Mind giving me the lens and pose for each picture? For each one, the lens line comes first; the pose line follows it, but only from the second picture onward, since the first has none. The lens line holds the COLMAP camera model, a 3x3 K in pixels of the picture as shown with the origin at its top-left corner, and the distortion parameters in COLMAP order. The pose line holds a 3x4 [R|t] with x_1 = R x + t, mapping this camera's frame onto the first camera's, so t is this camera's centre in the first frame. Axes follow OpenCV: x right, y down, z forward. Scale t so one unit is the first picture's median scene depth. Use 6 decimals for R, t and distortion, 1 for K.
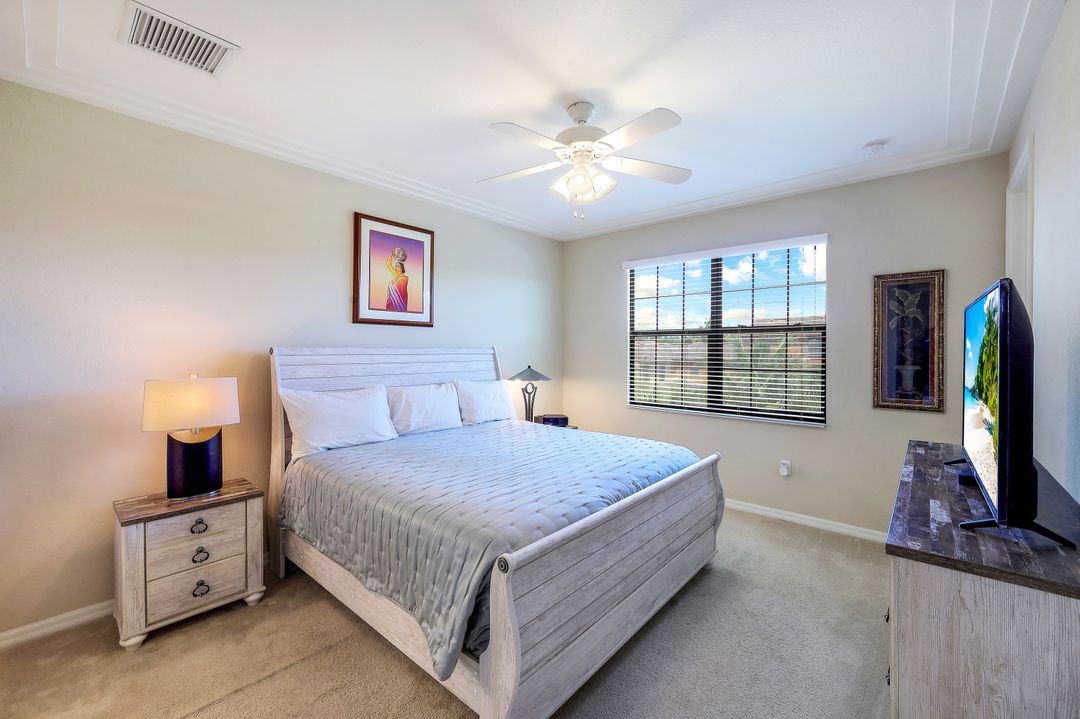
lens RADIAL K [[442.0, 0, 539.7], [0, 442.0, 354.0], [0, 0, 1]] dist [0.001926, -0.000293]
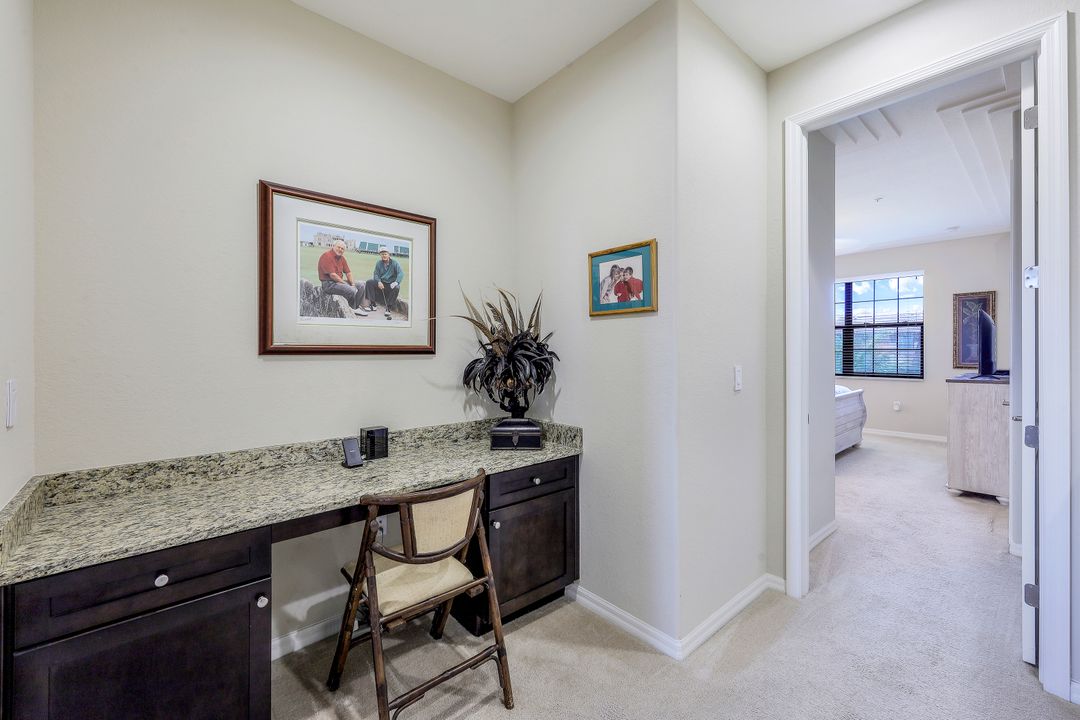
lens RADIAL K [[442.0, 0, 536.9], [0, 442.0, 356.4], [0, 0, 1]] dist [0.001926, -0.000293]
pose [[0.990702, -0.004411, -0.135975, -0.581598], [0.004898, 0.999983, 0.003246, 0.052227], [0.135958, -0.003882, 0.990707, -0.870548]]
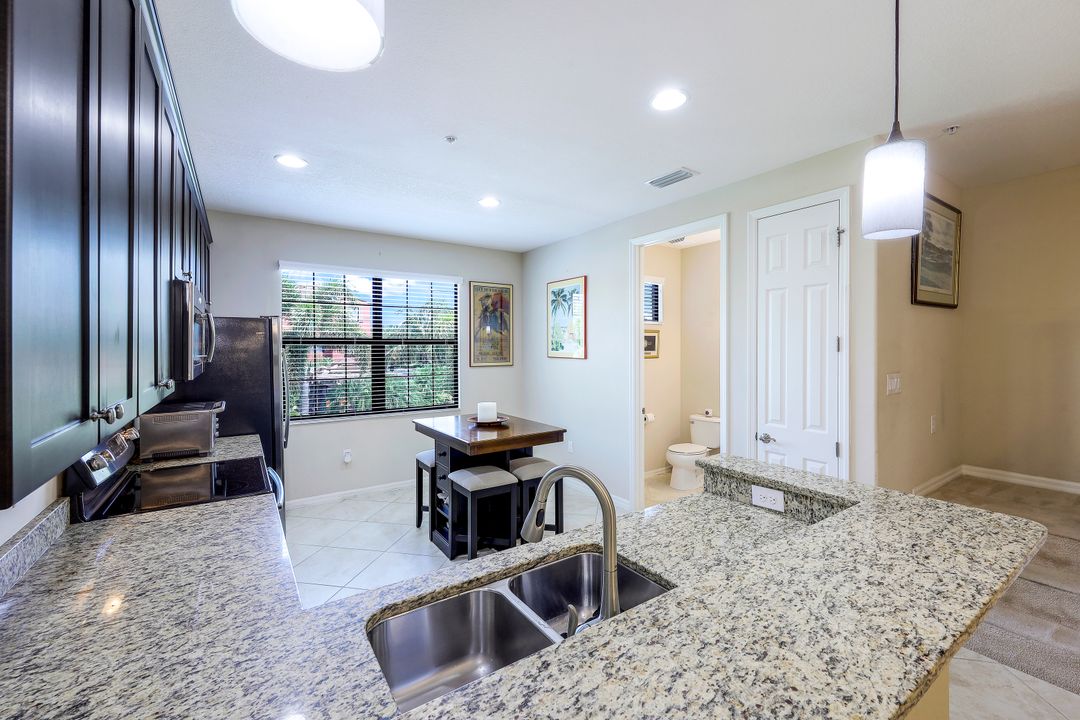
lens RADIAL K [[442.0, 0, 535.8], [0, 442.0, 348.4], [0, 0, 1]] dist [0.001926, -0.000293]
pose [[0.264548, -0.008924, 0.964331, -0.642802], [0.011995, 0.999910, 0.005963, -0.041969], [-0.964298, 0.009989, 0.264631, 0.354978]]
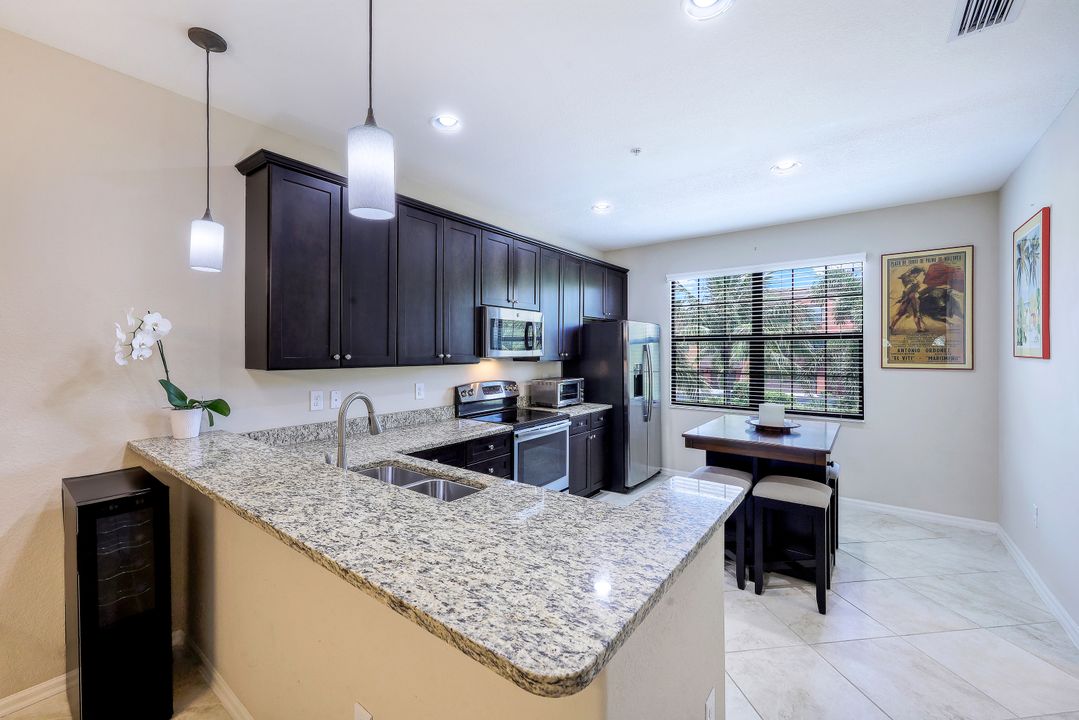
lens RADIAL K [[441.6, 0, 540.1], [0, 441.6, 351.7], [0, 0, 1]] dist [0.001926, -0.000293]
pose [[0.998365, -0.006055, 0.056833, -0.230837], [0.006472, 0.999953, -0.007171, -0.015002], [-0.056787, 0.007527, 0.998358, -0.081325]]
